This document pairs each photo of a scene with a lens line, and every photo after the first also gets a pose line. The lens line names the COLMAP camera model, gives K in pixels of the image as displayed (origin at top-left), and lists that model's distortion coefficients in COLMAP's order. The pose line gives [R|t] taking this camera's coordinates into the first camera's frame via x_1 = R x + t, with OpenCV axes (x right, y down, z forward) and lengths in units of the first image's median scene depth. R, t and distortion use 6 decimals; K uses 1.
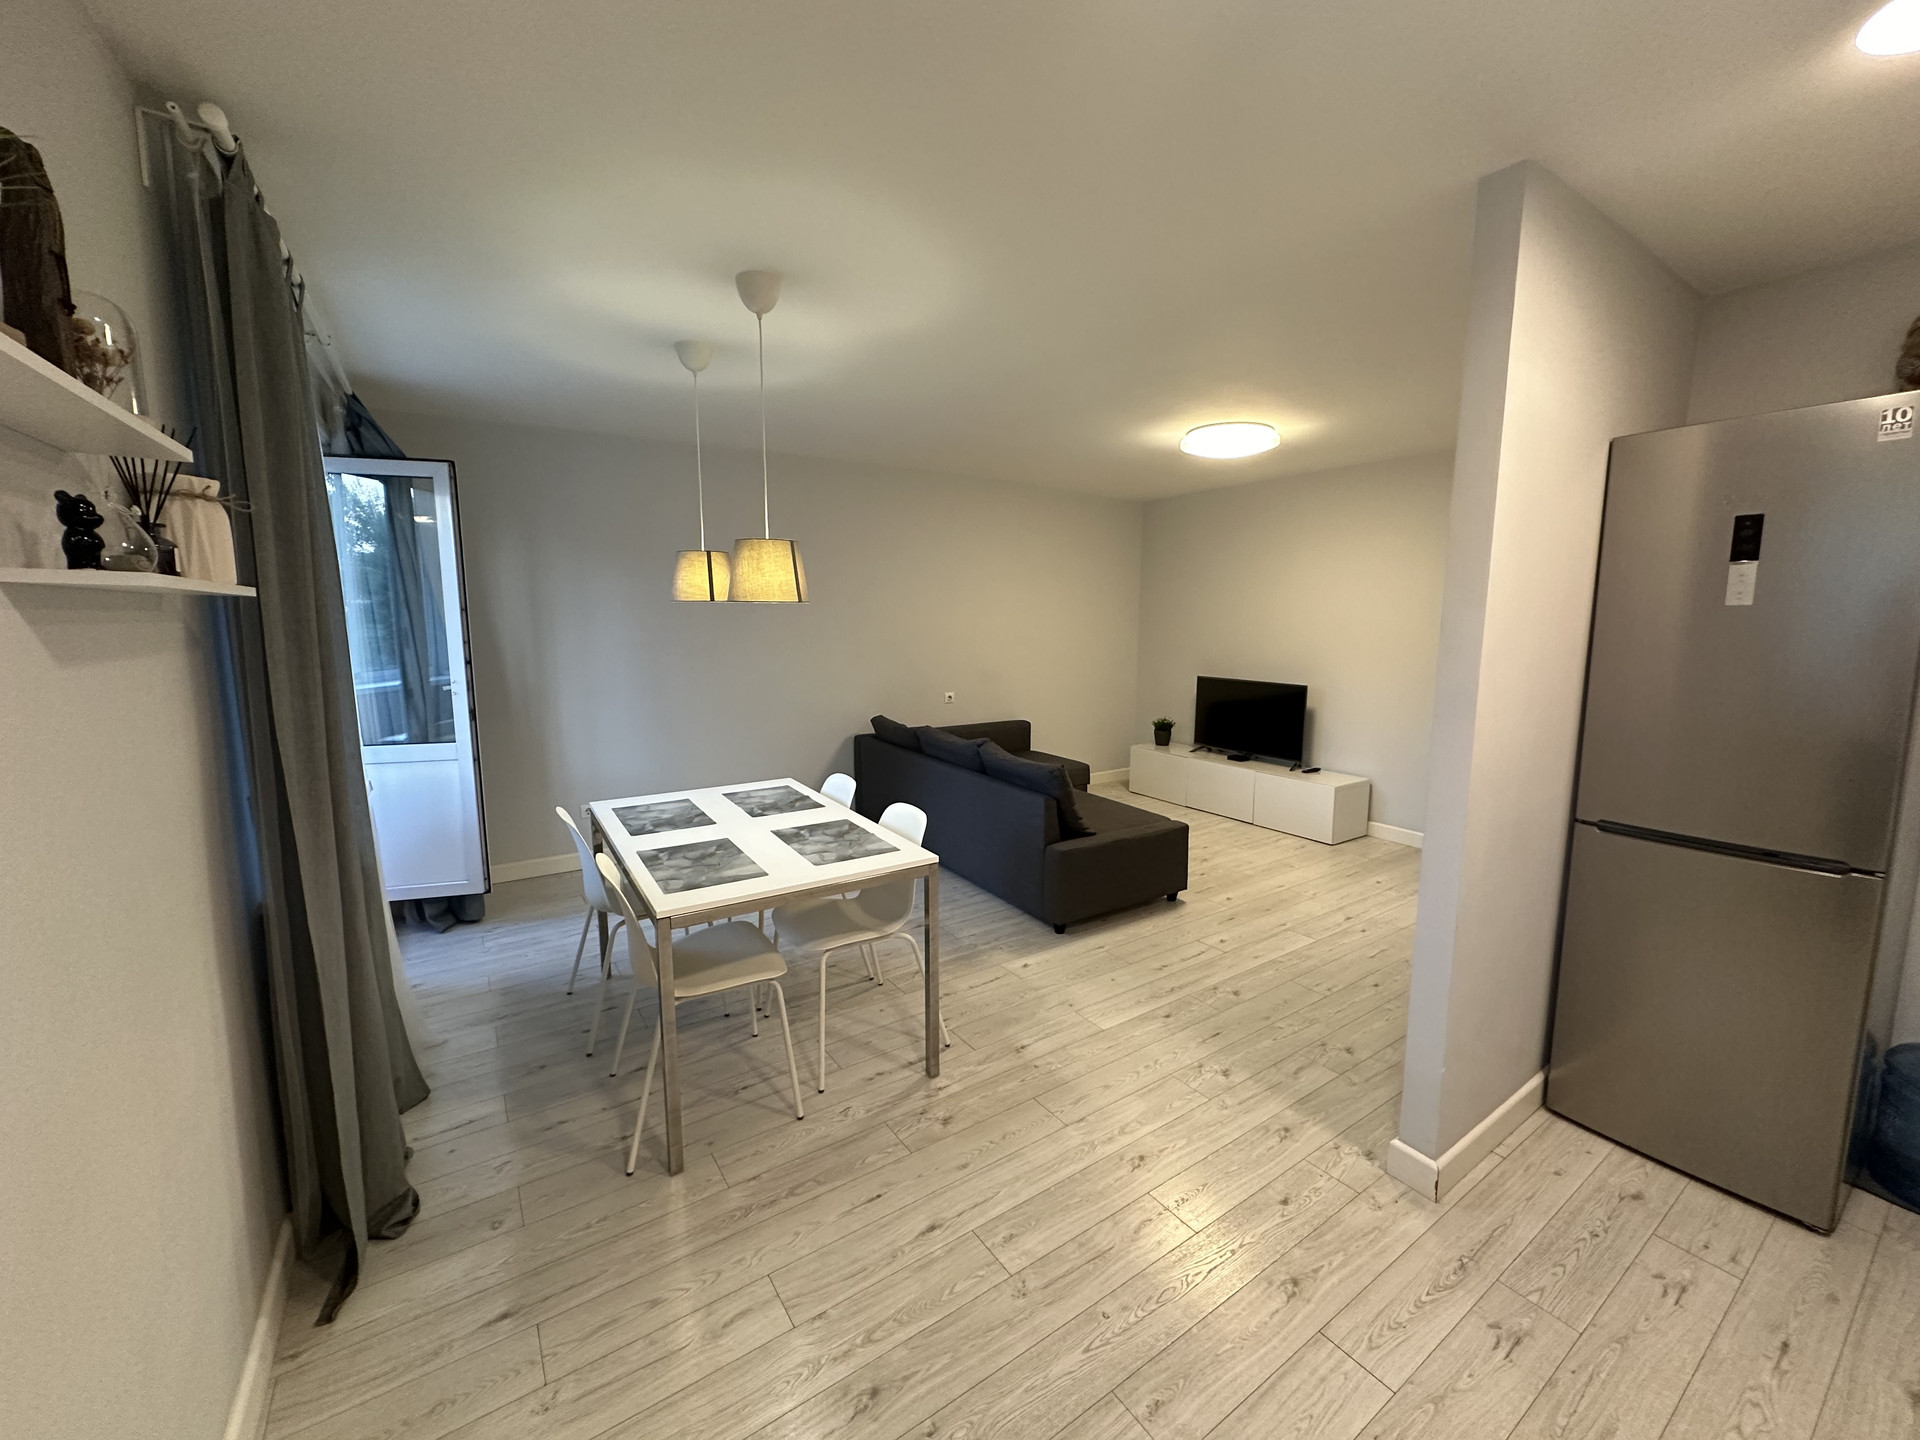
lens RADIAL K [[762.4, 0, 960.0], [0, 762.4, 720.0], [0, 0, 1]] dist [-0.001943, 0.001012]
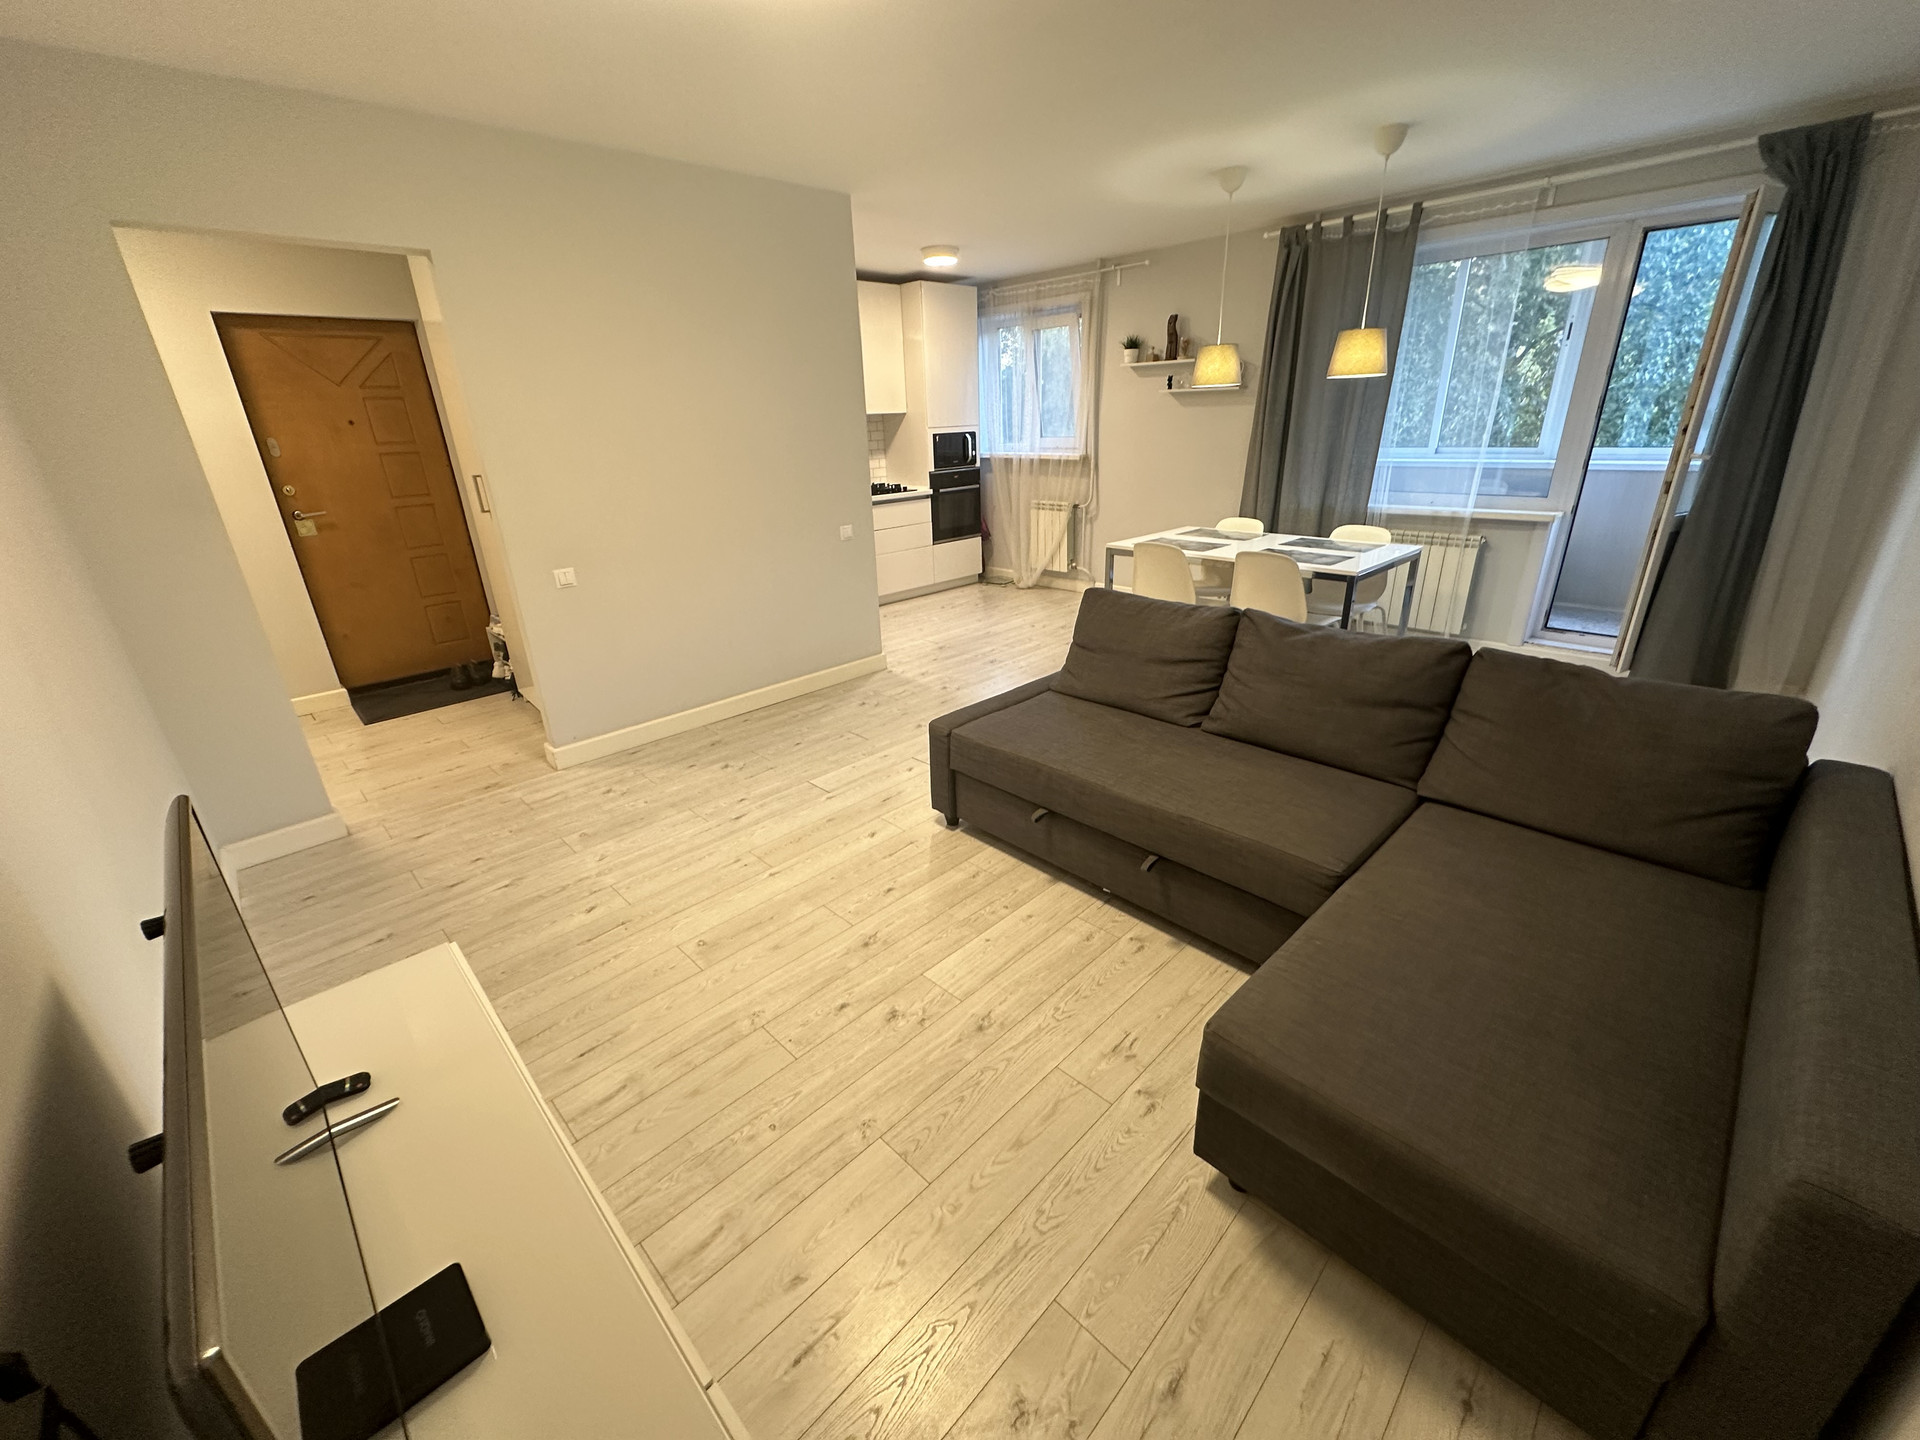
lens RADIAL K [[762.4, 0, 960.0], [0, 762.4, 720.0], [0, 0, 1]] dist [-0.001943, 0.001012]
pose [[-0.980840, 0.102432, -0.165712, 0.607201], [0.006727, 0.867914, 0.496670, -0.331219], [0.194699, 0.486039, -0.851974, 2.511444]]
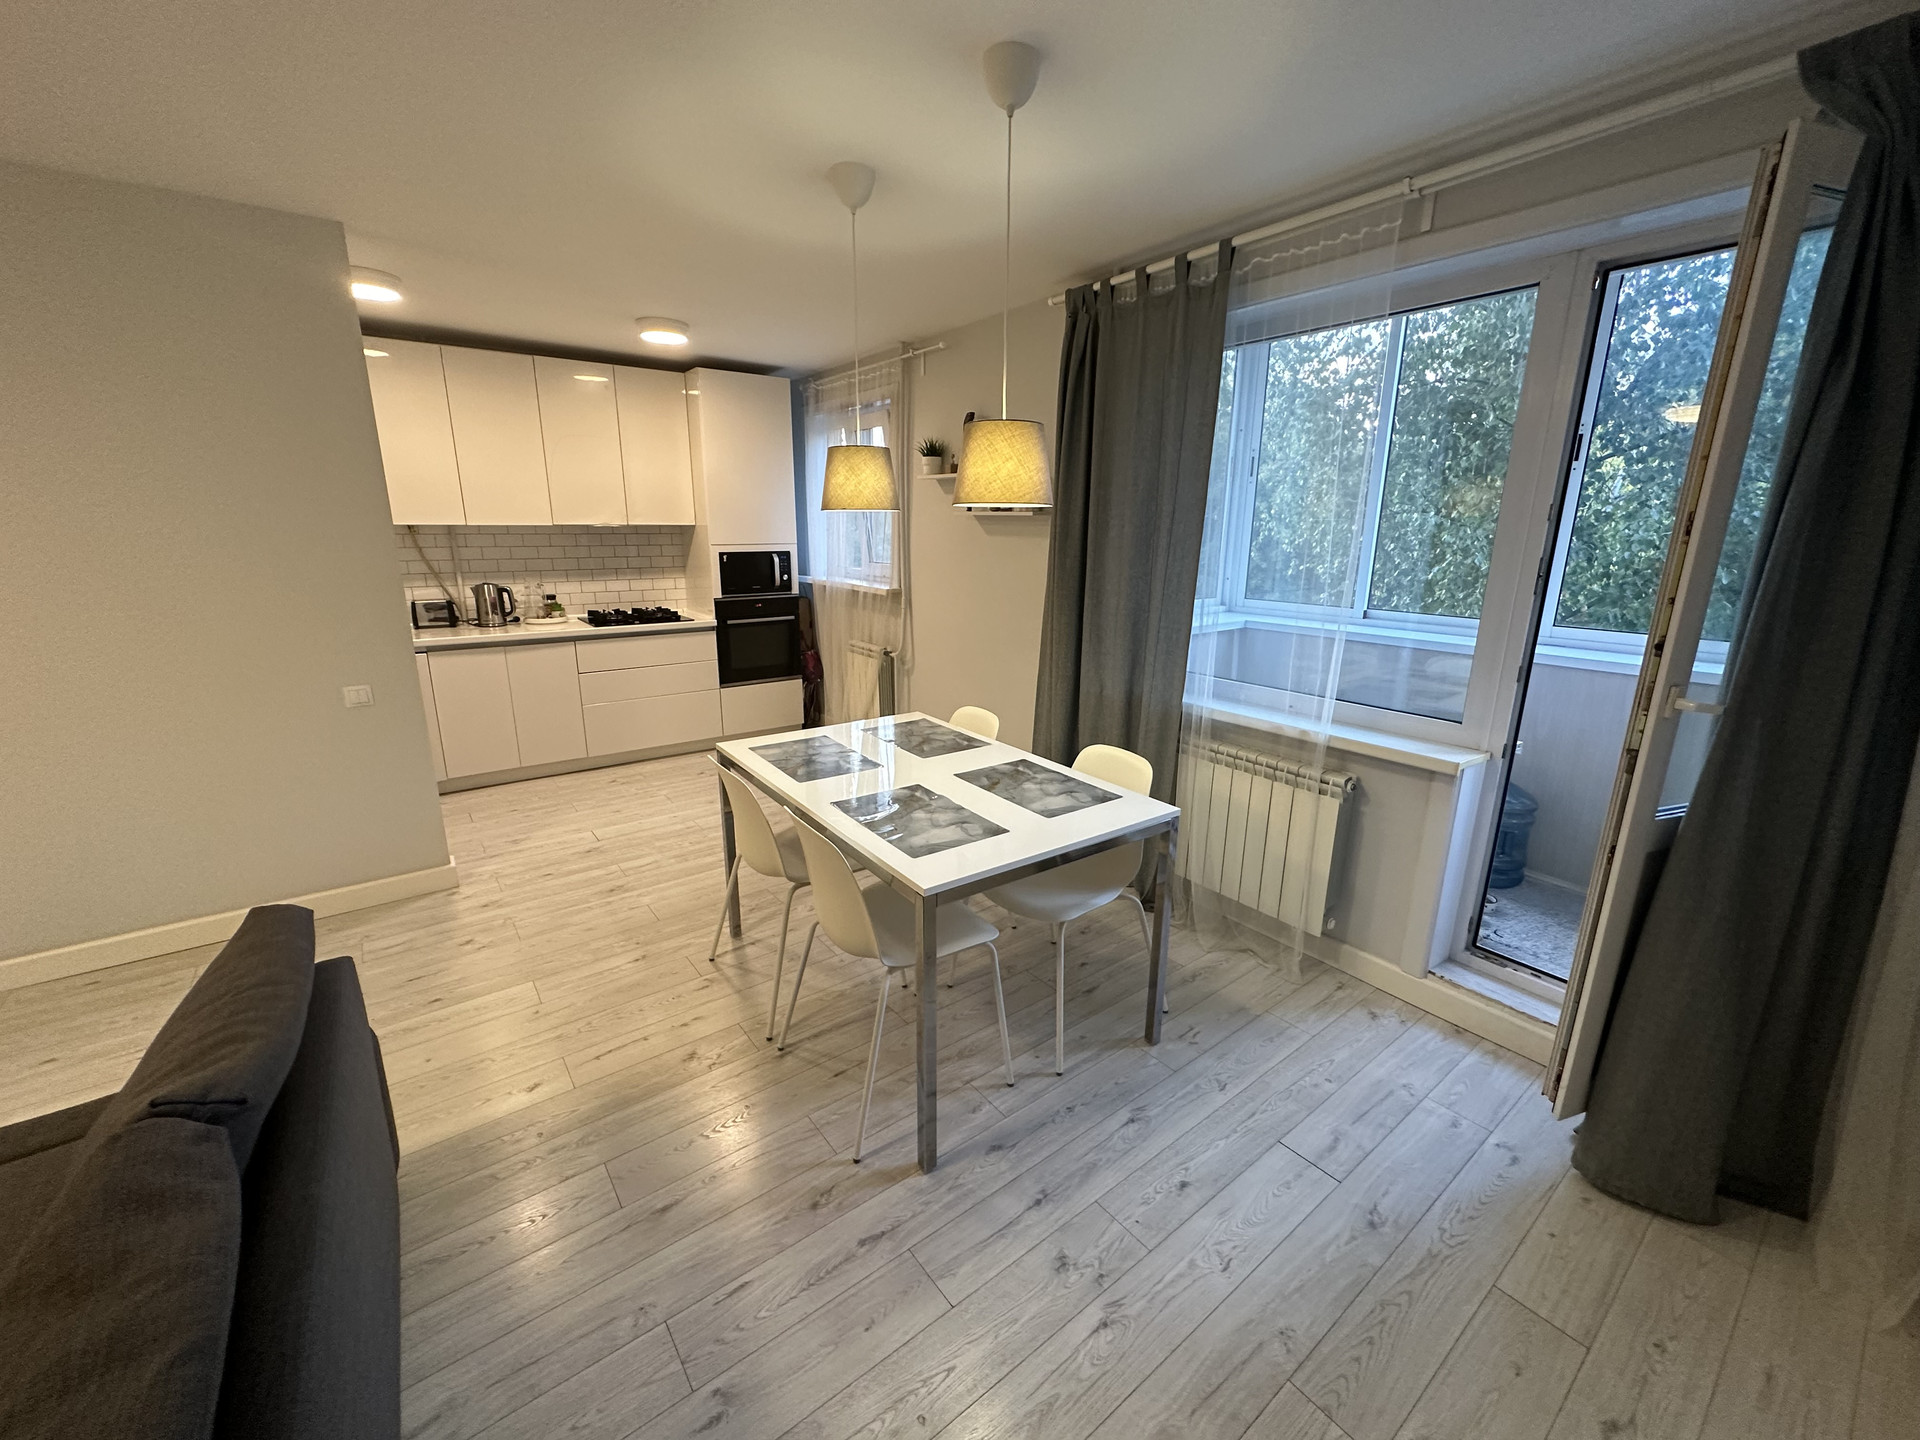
lens RADIAL K [[762.4, 0, 960.0], [0, 762.4, 720.0], [0, 0, 1]] dist [-0.001943, 0.001012]
pose [[-0.998307, 0.007710, -0.057647, -0.305837], [-0.015100, 0.922827, 0.384918, -0.273507], [0.056166, 0.385137, -0.921149, 1.935418]]
